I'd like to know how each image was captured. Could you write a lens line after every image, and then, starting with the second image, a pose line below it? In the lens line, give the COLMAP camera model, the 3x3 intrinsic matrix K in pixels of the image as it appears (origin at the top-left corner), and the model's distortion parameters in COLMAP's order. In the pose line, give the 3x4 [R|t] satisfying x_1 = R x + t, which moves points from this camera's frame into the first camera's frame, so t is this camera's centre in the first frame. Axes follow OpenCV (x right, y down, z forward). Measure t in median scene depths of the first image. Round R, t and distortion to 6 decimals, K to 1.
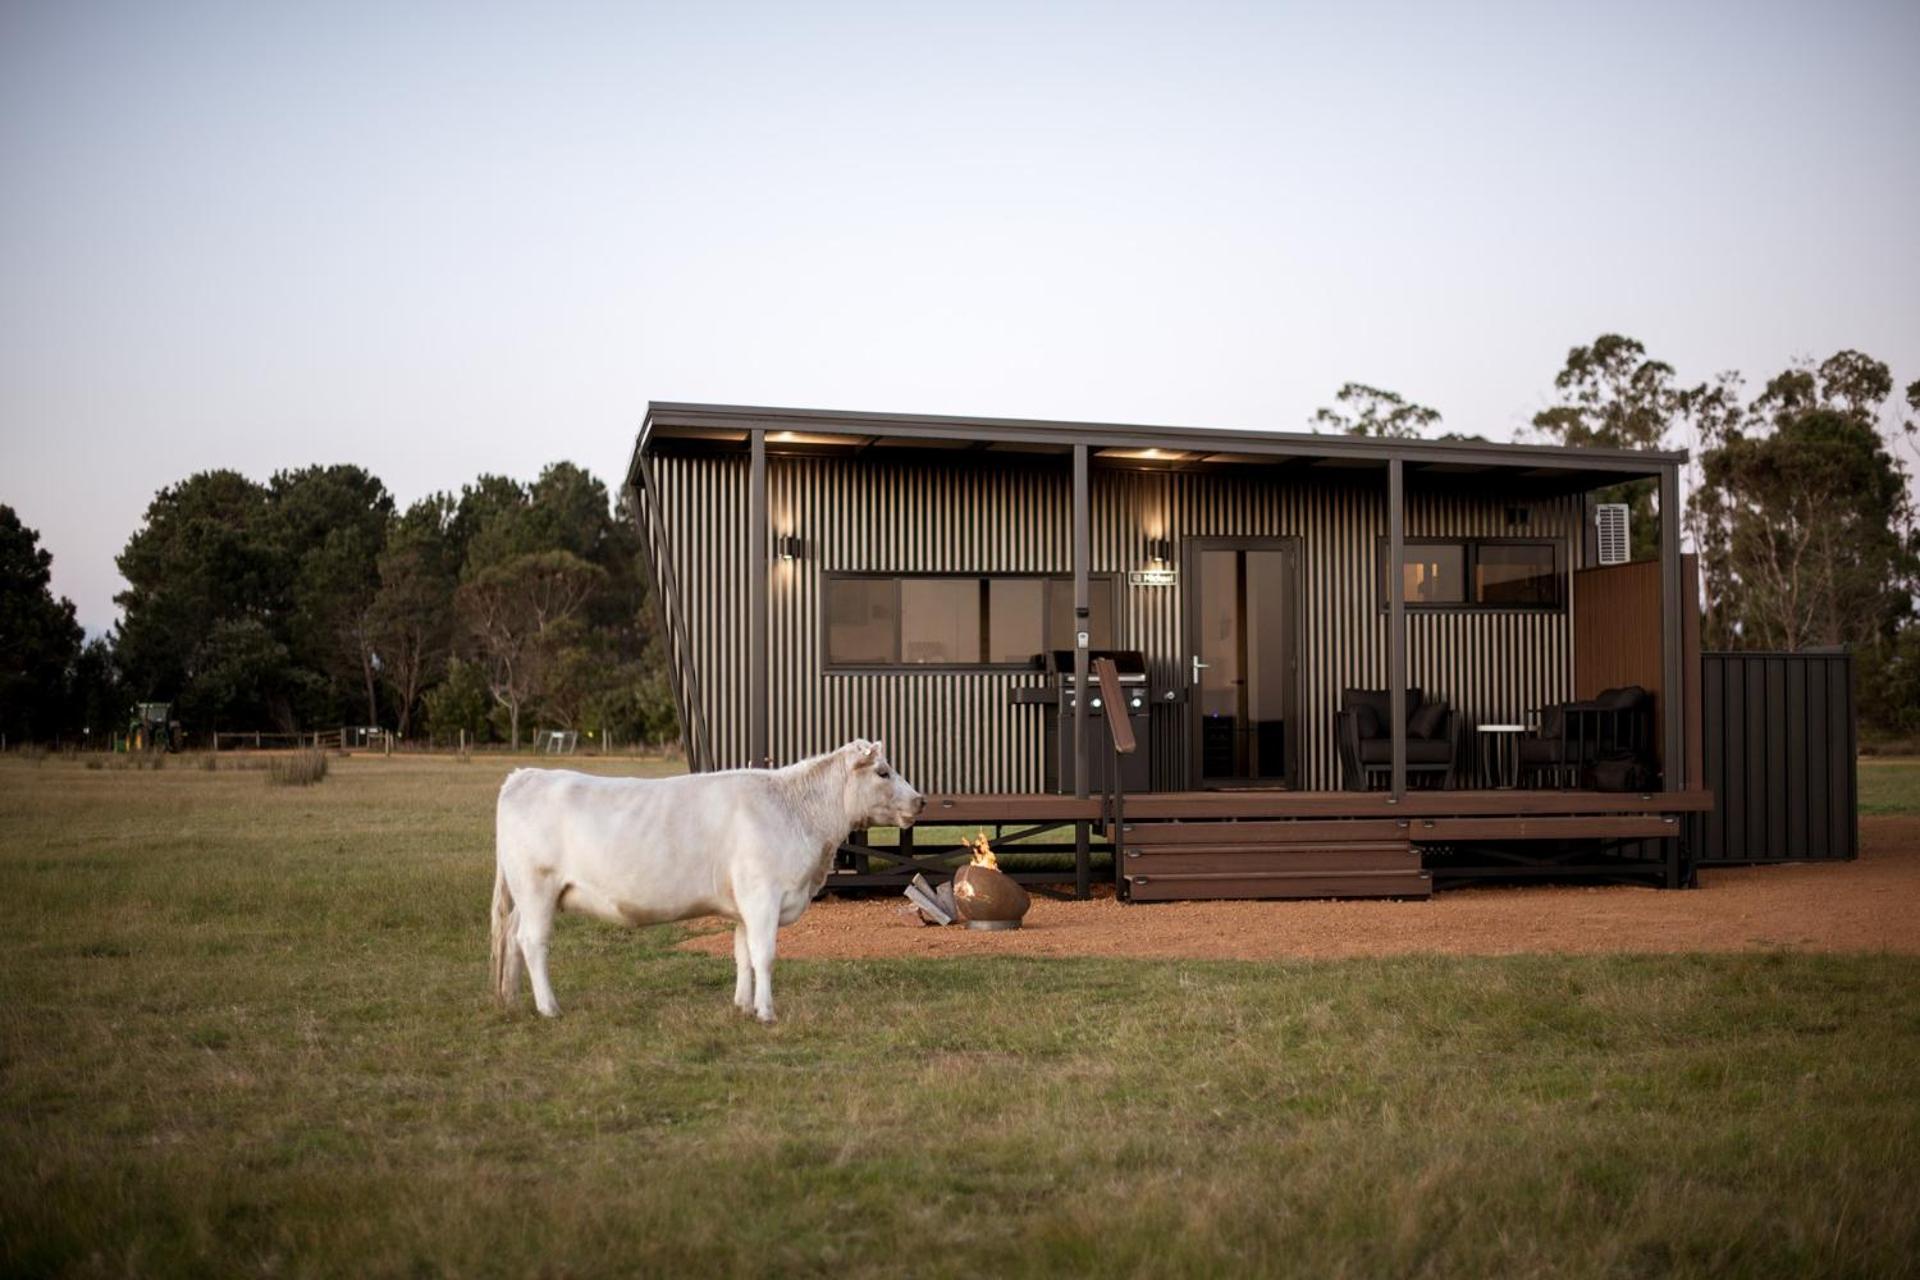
lens RADIAL K [[2798.6, 0, 958.2], [0, 2798.6, 639.1], [0, 0, 1]] dist [-0.114854, 0.000000]
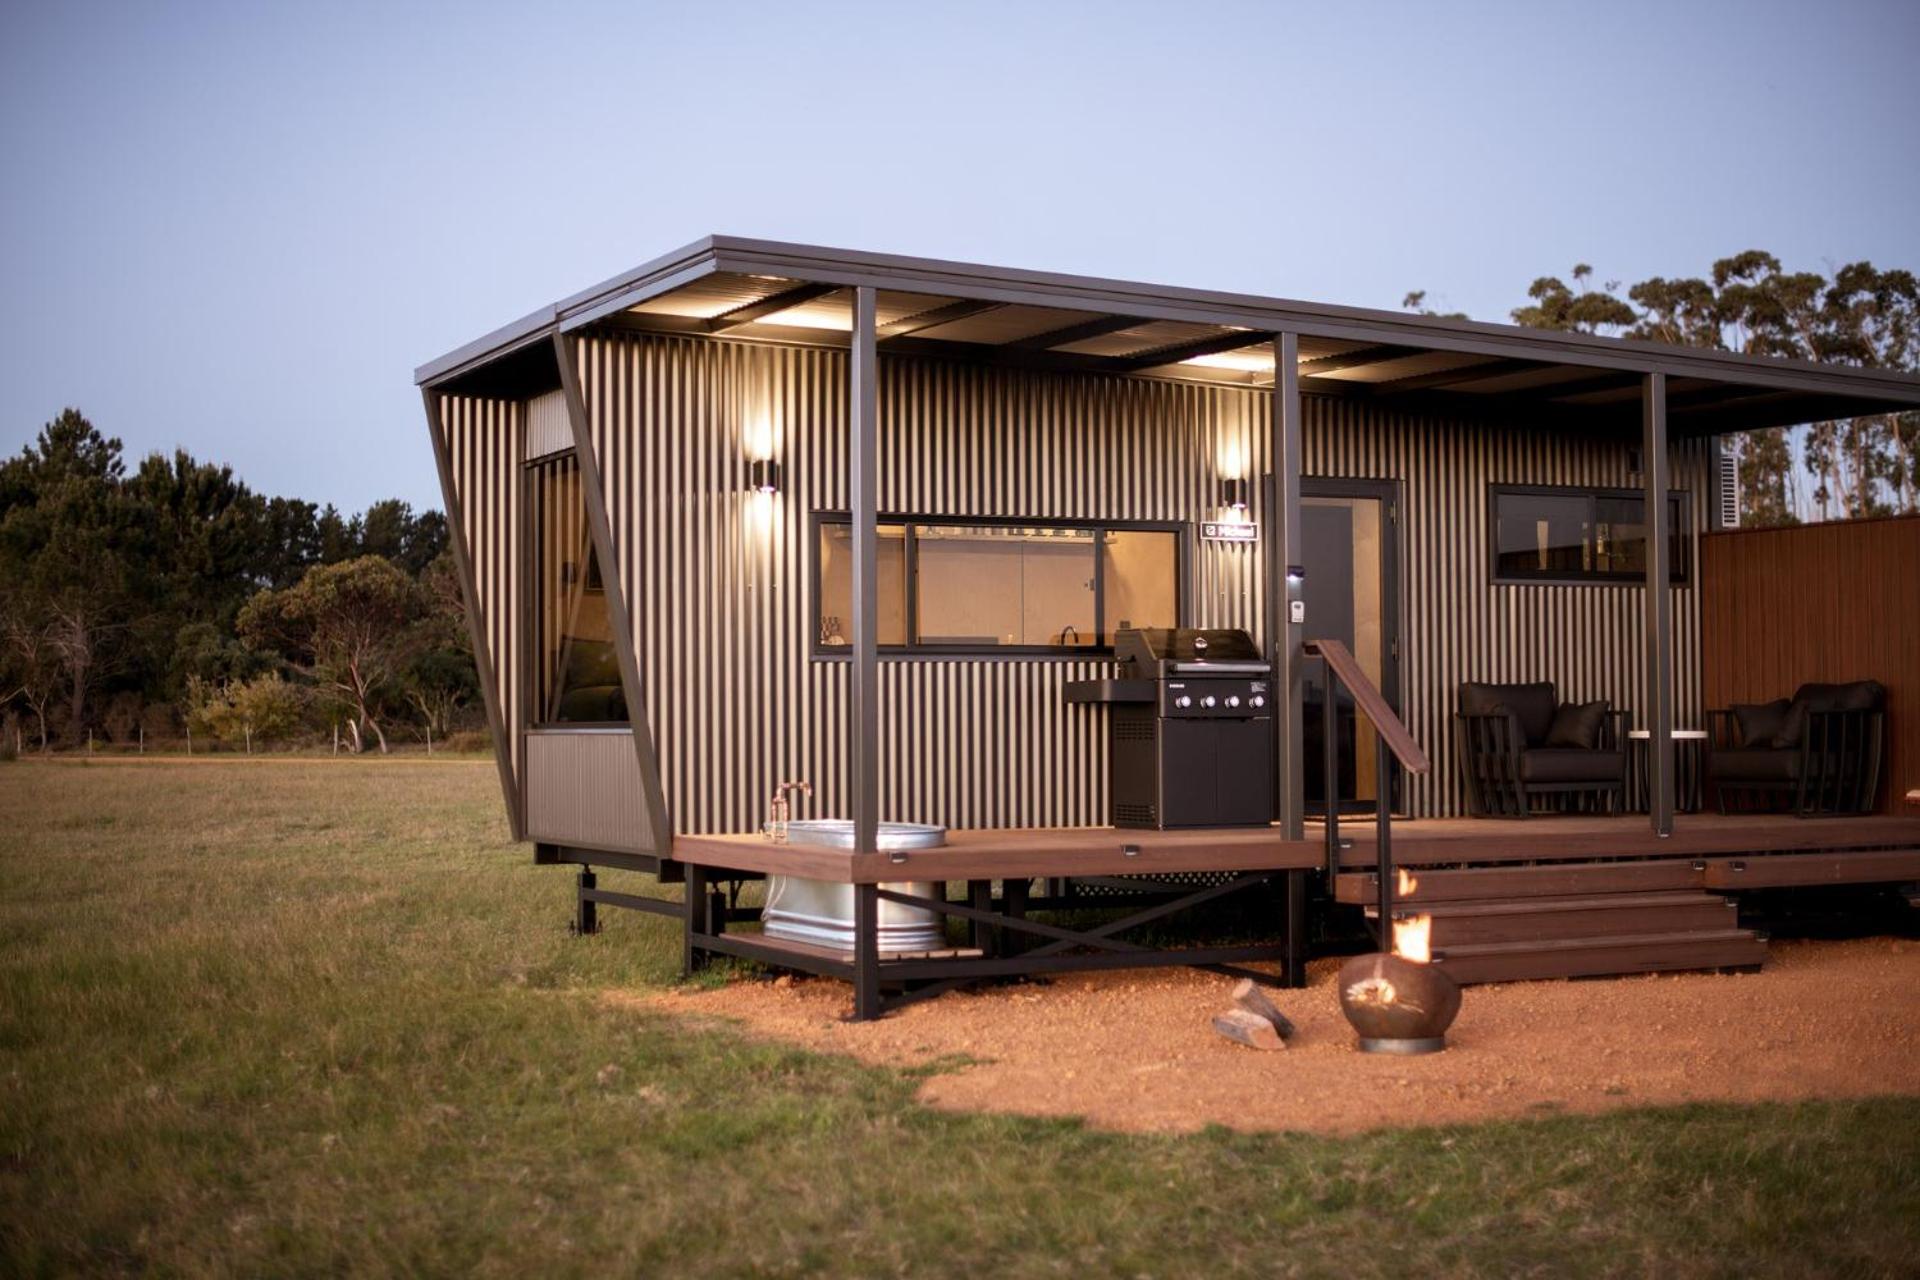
lens RADIAL K [[2798.6, 0, 959.0], [0, 2798.6, 636.4], [0, 0, 1]] dist [-0.114854, 0.000000]
pose [[0.953958, 0.008071, 0.299832, -0.222029], [-0.008518, 0.999964, 0.000183, 0.006379], [-0.299820, -0.002728, 0.953992, 0.325353]]
